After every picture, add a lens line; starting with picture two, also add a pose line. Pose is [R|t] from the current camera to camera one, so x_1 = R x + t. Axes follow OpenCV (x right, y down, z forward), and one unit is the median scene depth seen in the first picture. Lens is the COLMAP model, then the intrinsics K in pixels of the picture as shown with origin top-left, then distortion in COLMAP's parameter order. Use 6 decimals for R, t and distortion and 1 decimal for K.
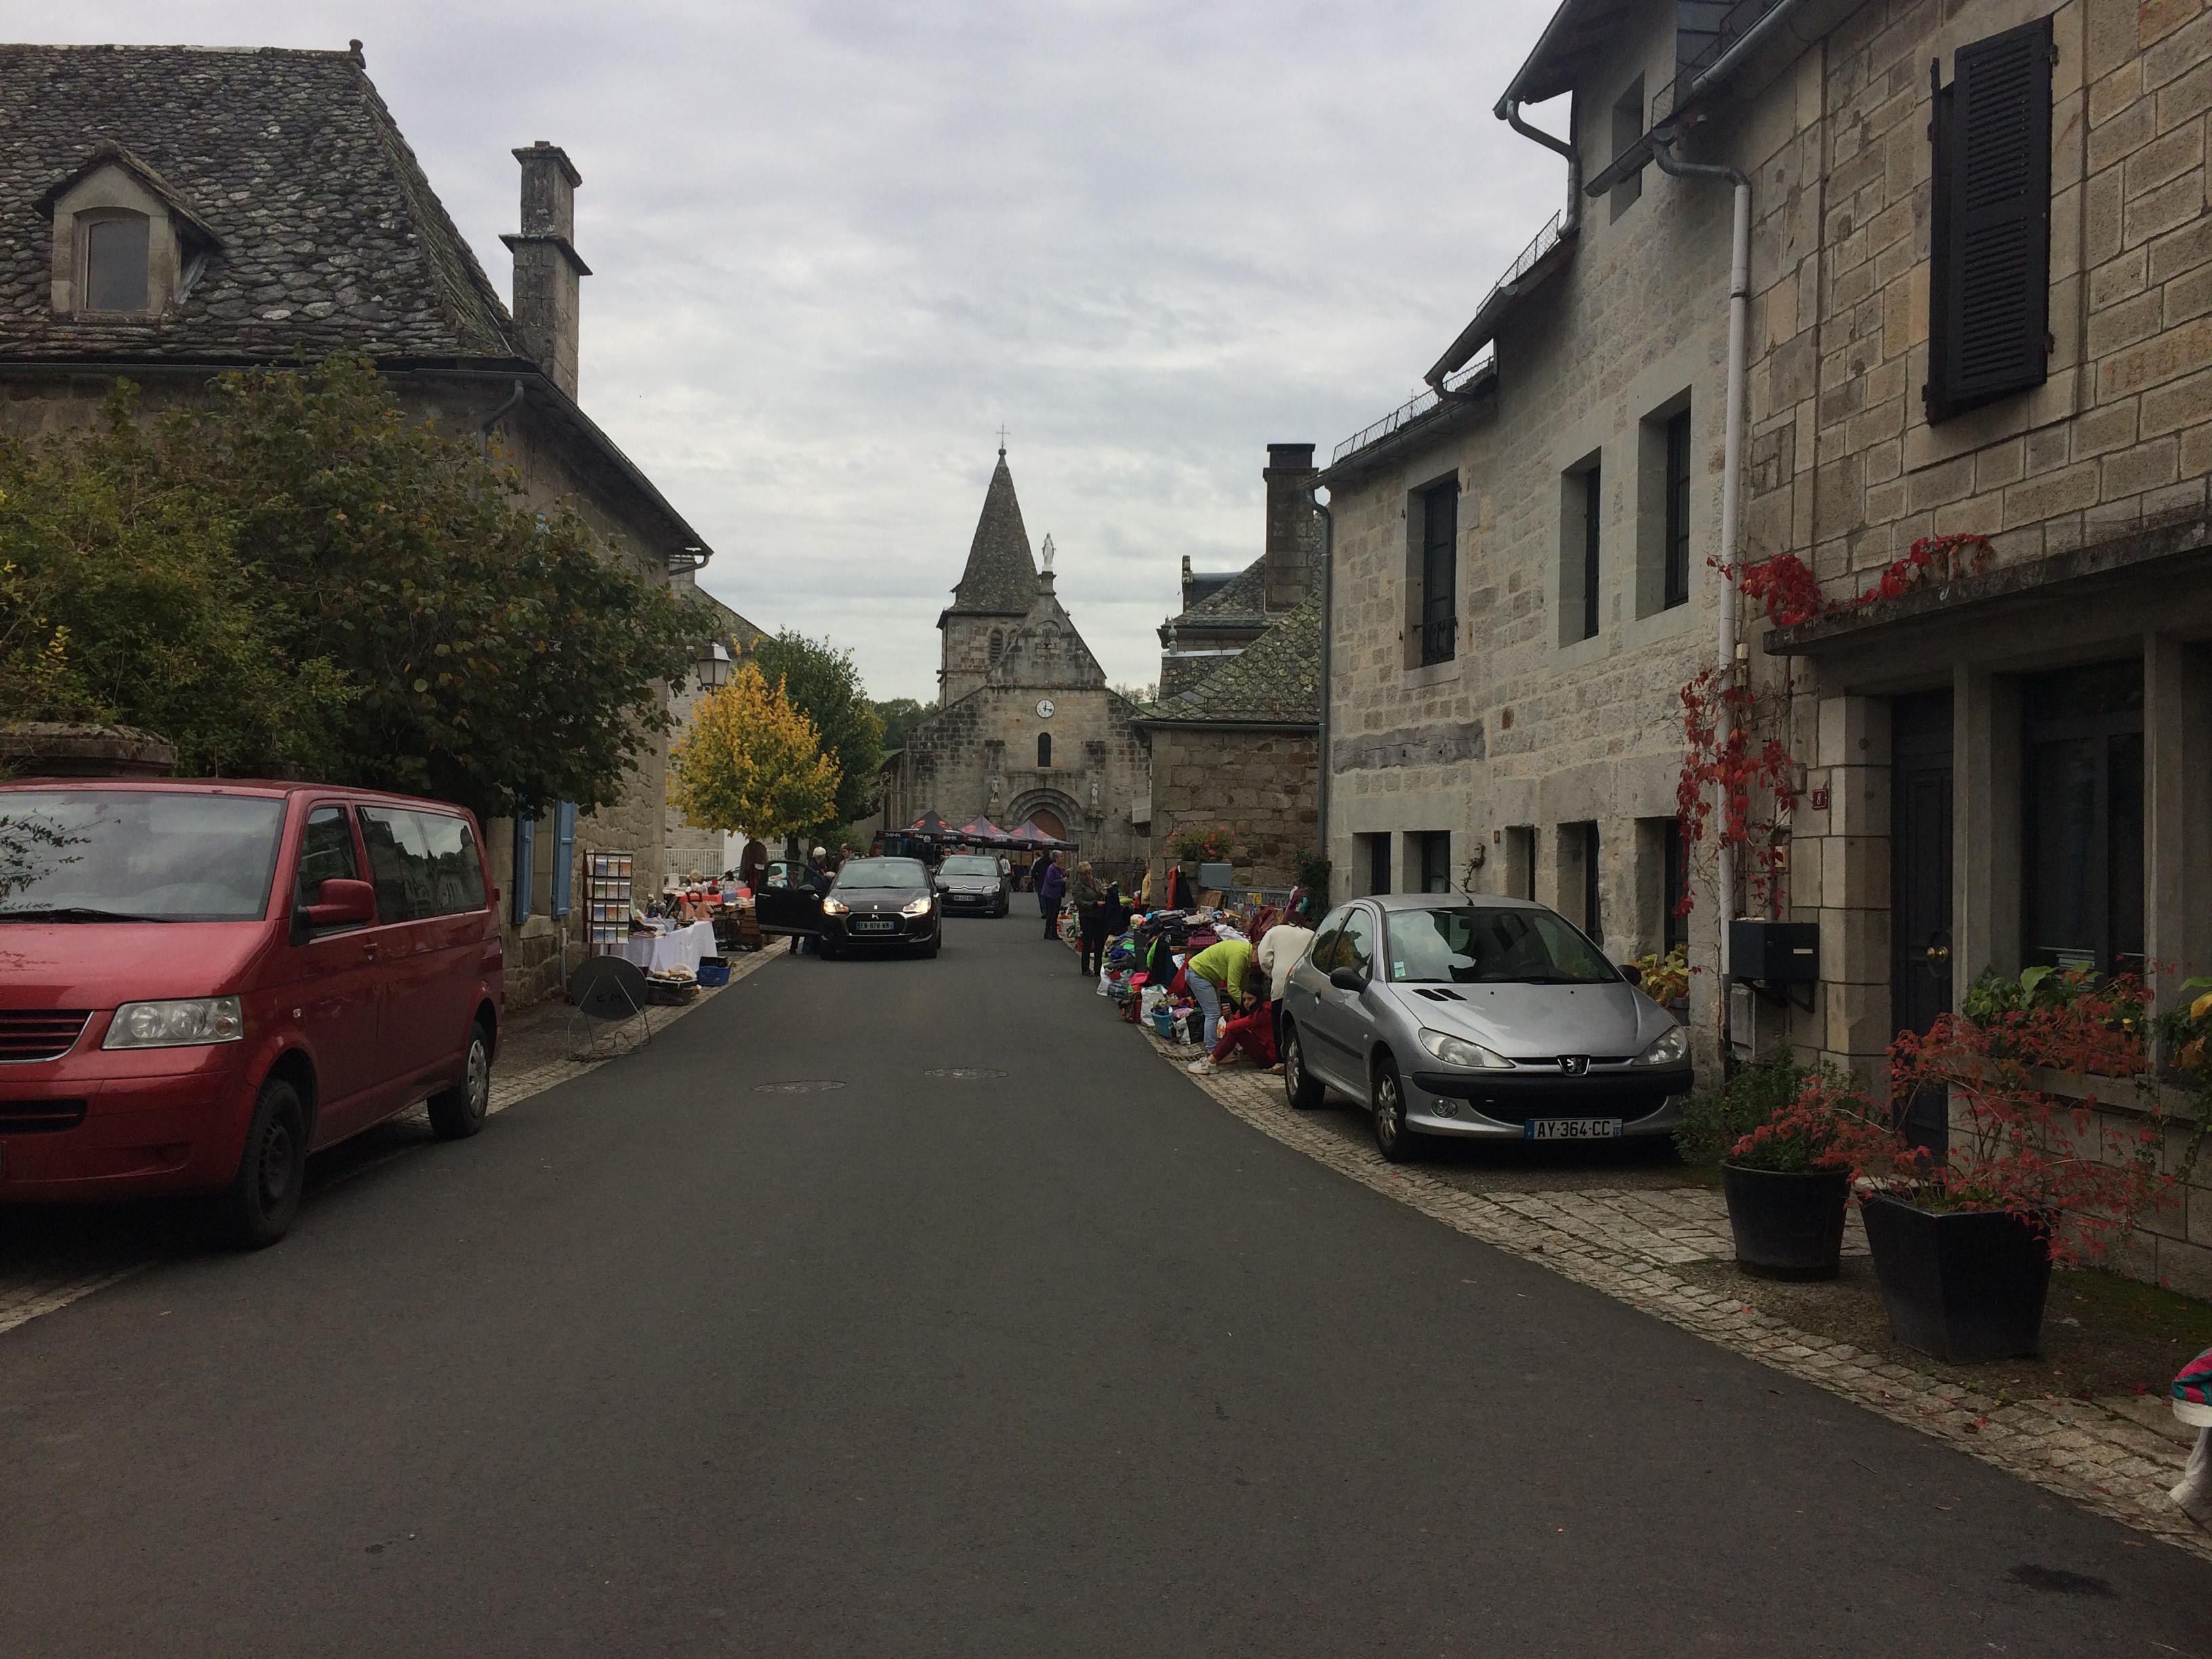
lens RADIAL K [[1878.0, 0, 1106.1], [0, 1878.0, 815.4], [0, 0, 1]] dist [0.091962, -0.129548]
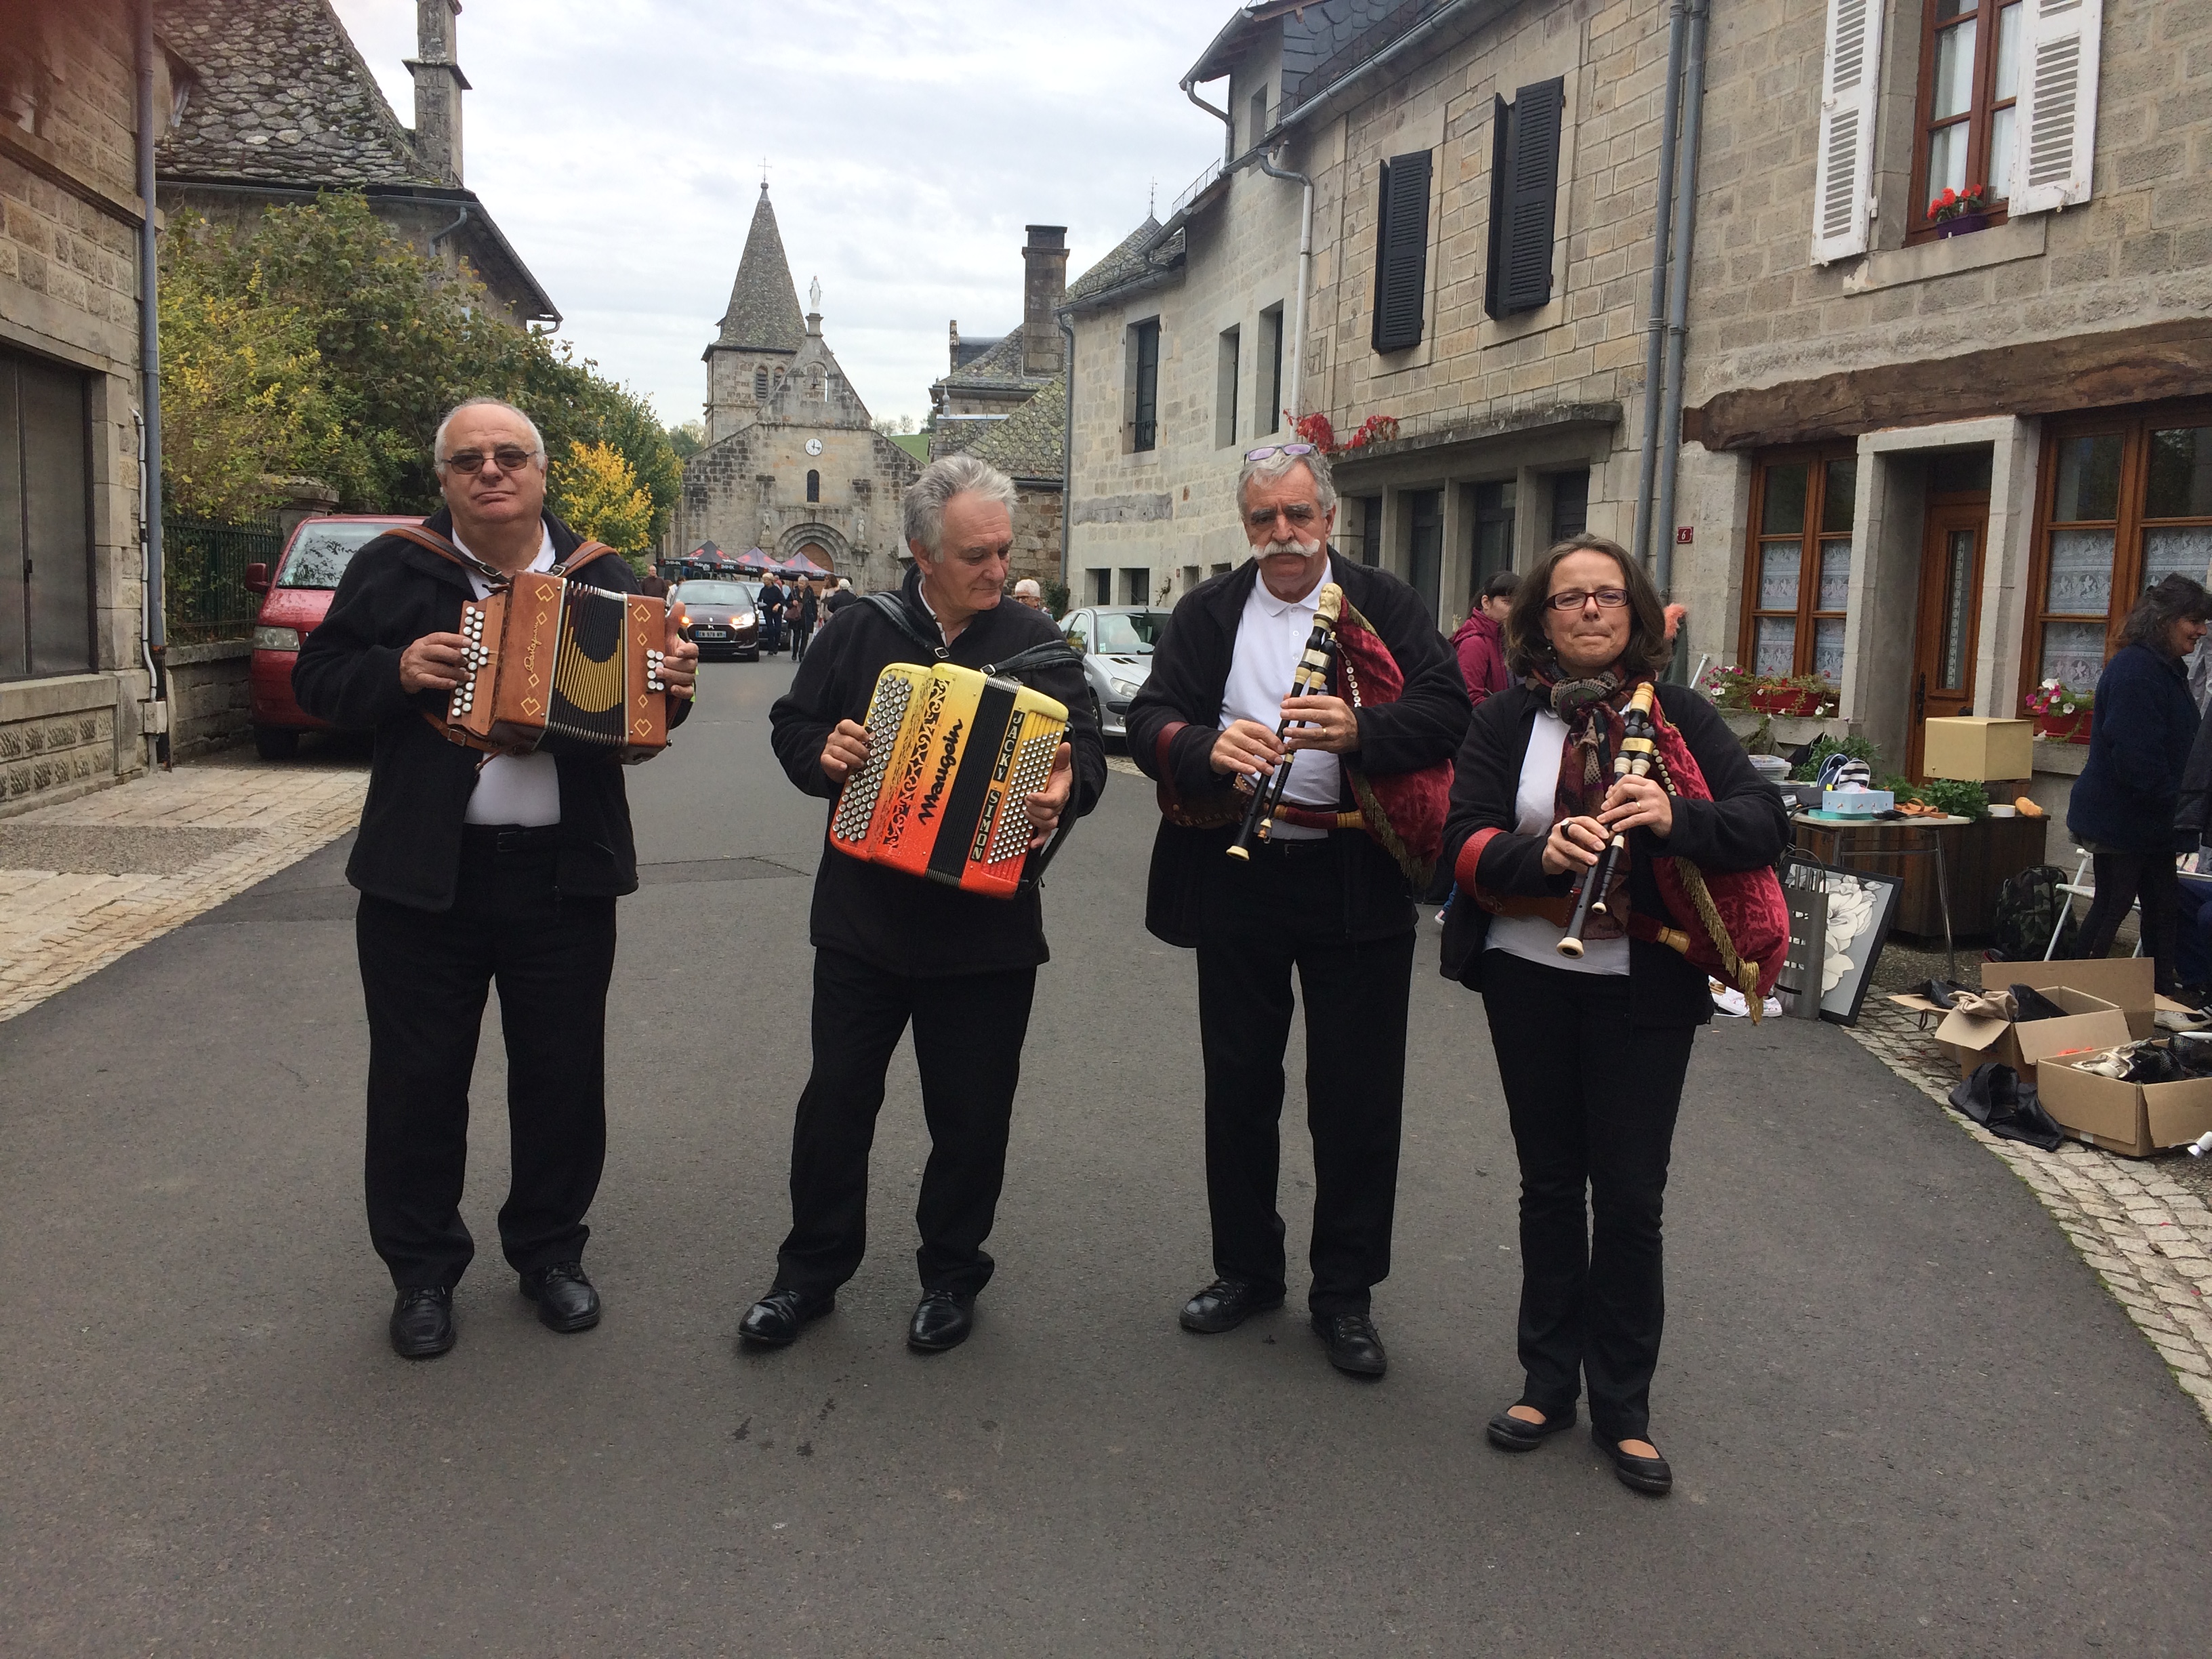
lens RADIAL K [[1877.3, 0, 1101.6], [0, 1877.3, 811.9], [0, 0, 1]] dist [0.096399, -0.134106]
pose [[0.991387, 0.004711, 0.130884, -0.025582], [-0.022574, 0.990543, 0.135334, -0.000744], [-0.129009, -0.137123, 0.982117, -0.262291]]
